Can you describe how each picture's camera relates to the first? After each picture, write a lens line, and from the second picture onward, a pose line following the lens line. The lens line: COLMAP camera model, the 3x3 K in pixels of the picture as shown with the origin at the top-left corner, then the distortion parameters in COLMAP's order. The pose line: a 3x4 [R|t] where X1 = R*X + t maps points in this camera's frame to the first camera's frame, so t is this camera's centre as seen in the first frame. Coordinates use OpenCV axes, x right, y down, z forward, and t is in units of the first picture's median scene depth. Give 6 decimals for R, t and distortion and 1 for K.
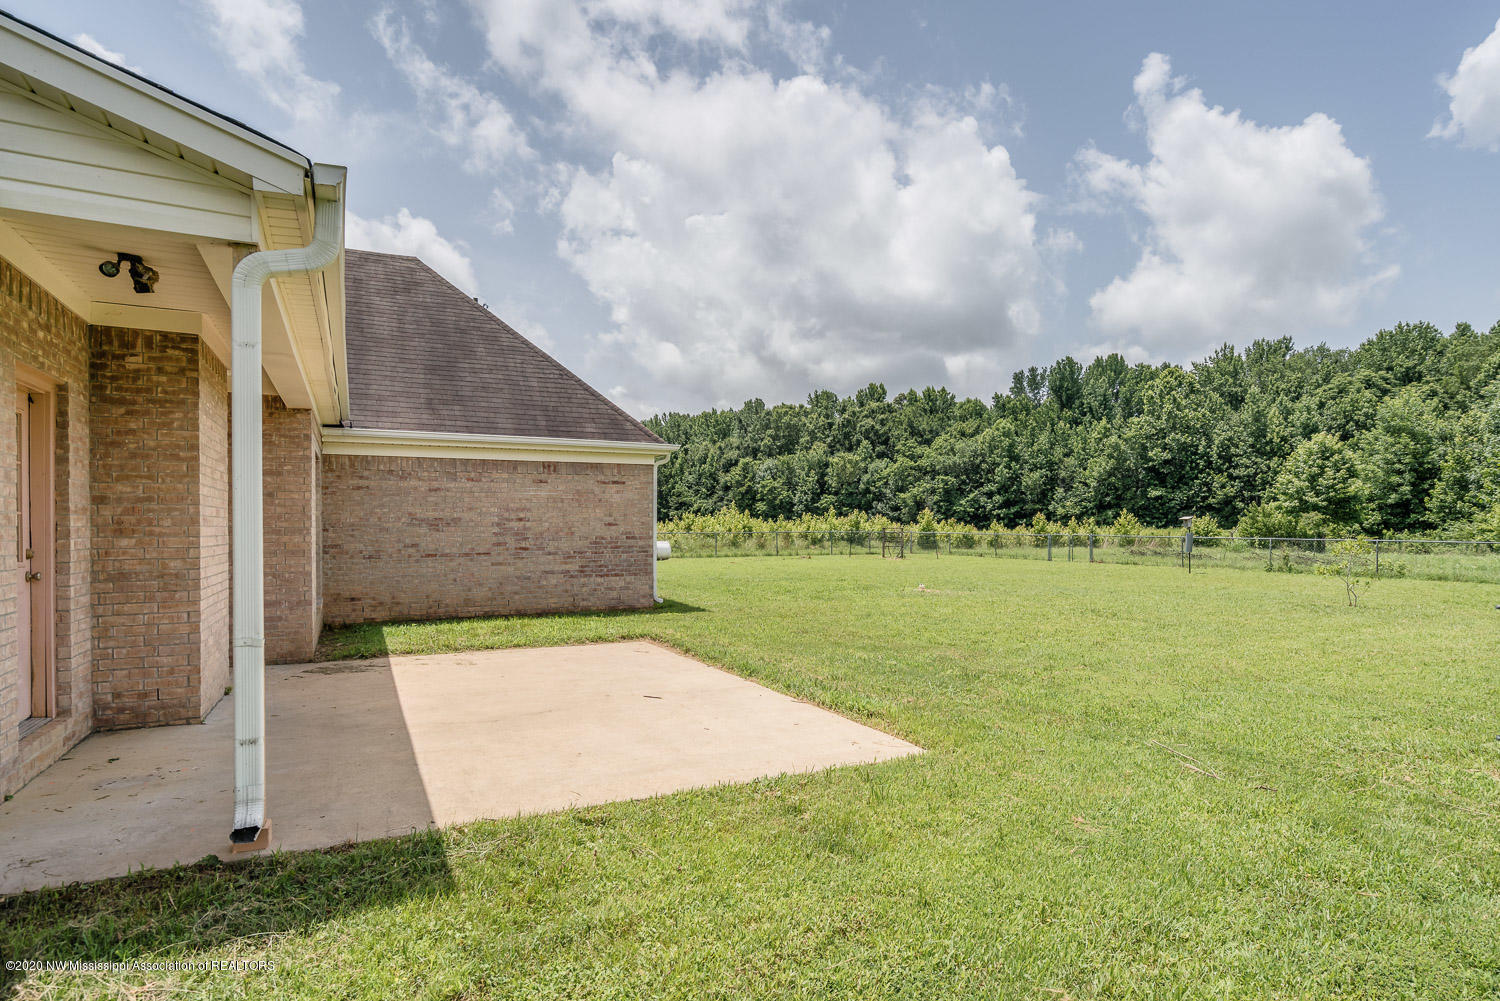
lens RADIAL K [[817.1, 0, 781.0], [0, 817.1, 529.6], [0, 0, 1]] dist [-0.004612, -0.000529]
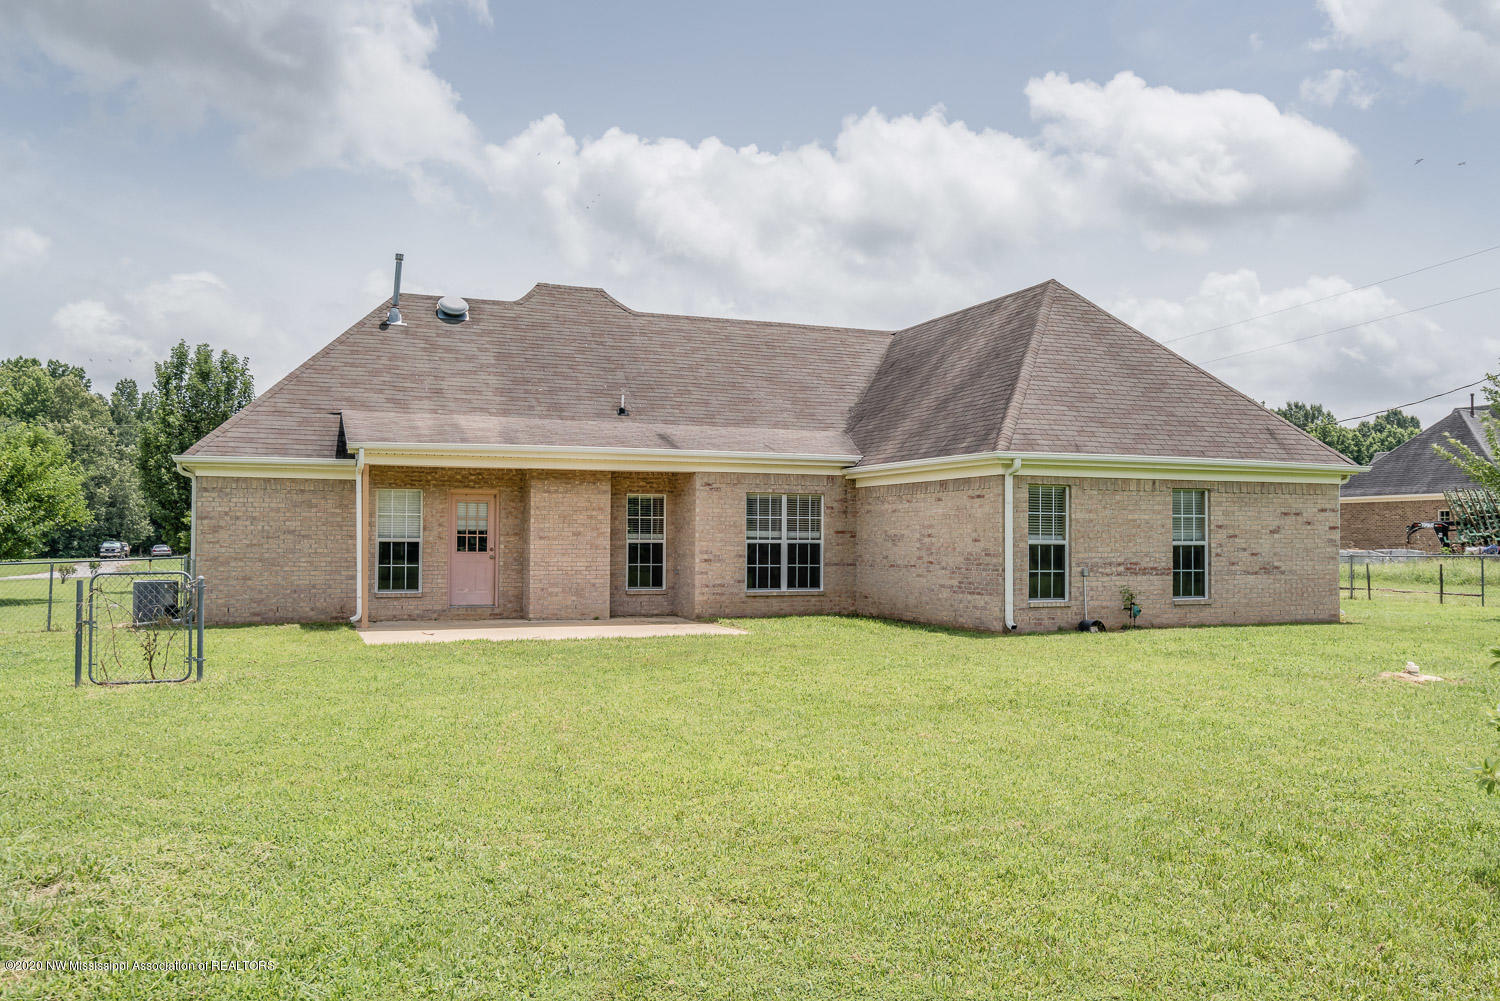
lens RADIAL K [[1175.9, 0, 750.0], [0, 1175.9, 500.5], [0, 0, 1]] dist [0.010236, 0.002161]
pose [[-0.101747, -0.031748, -0.994304, 0.292902], [-0.007947, 0.999485, -0.031101, -0.001948], [0.994779, 0.004738, -0.101947, 0.215010]]
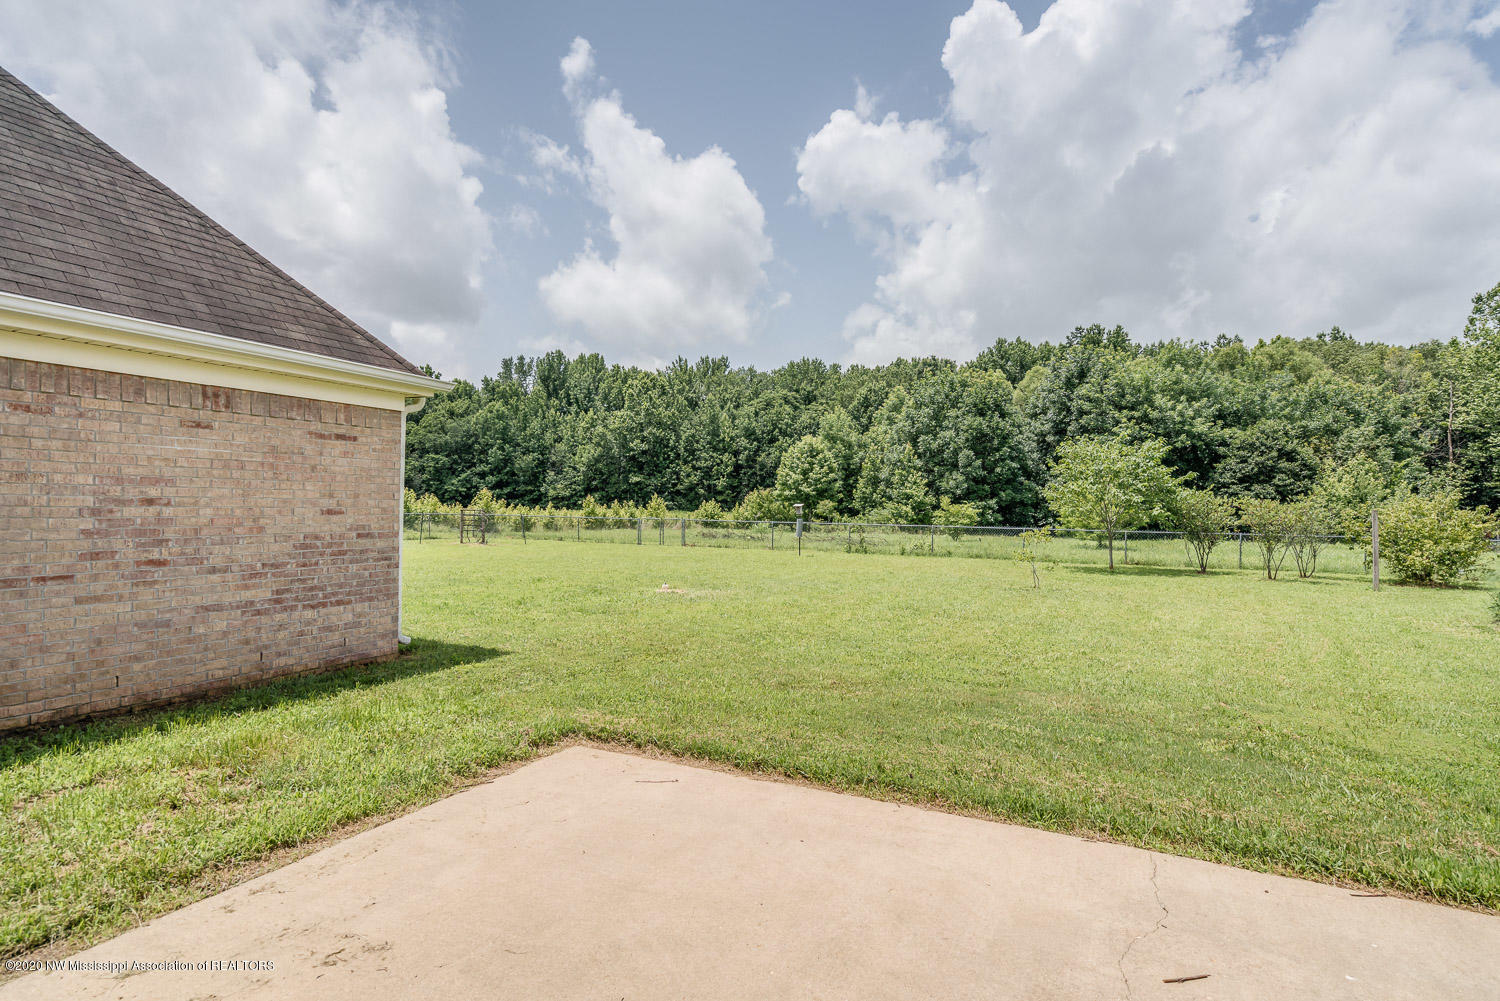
lens RADIAL K [[758.8, 0, 750.0], [0, 758.8, 500.5], [0, 0, 1]] dist [-0.002705, 0.000598]
pose [[0.809117, 0.017060, 0.587400, -0.068864], [-0.010594, 0.999840, -0.014445, -0.002395], [-0.587552, 0.005465, 0.809168, 0.102494]]
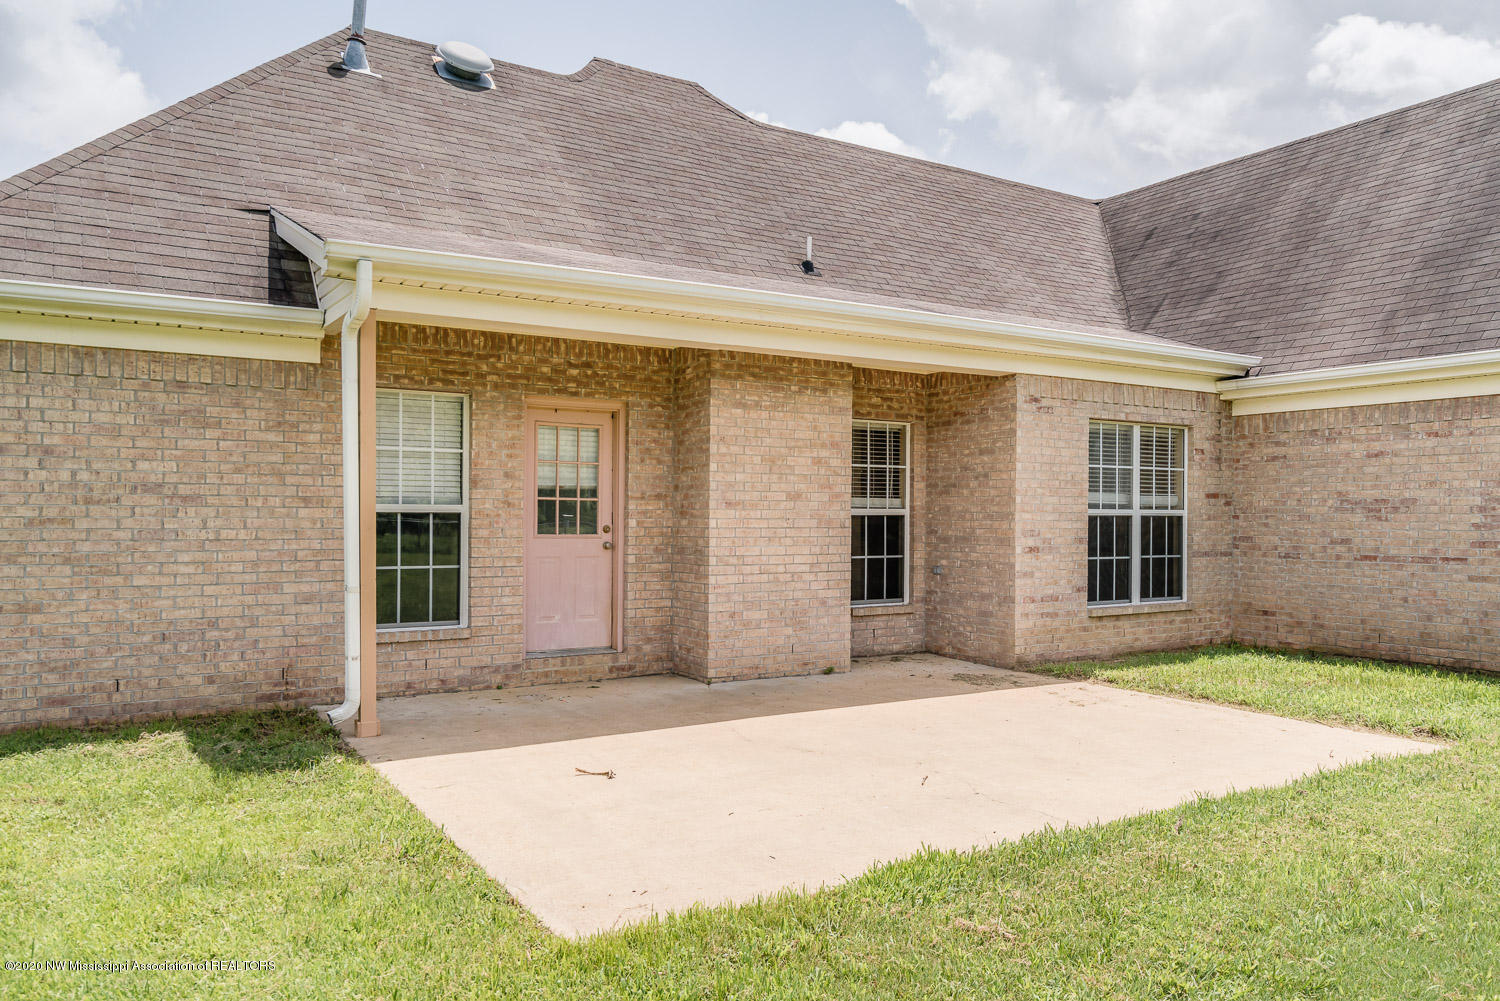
lens RADIAL K [[1071.8, 0, 750.0], [0, 1071.8, 500.5], [0, 0, 1]] dist [0.004247, 0.001988]
pose [[0.080952, -0.009625, -0.996672, 0.082436], [-0.008326, 0.999912, -0.010333, -0.000103], [0.996683, 0.009135, 0.080864, 0.099534]]
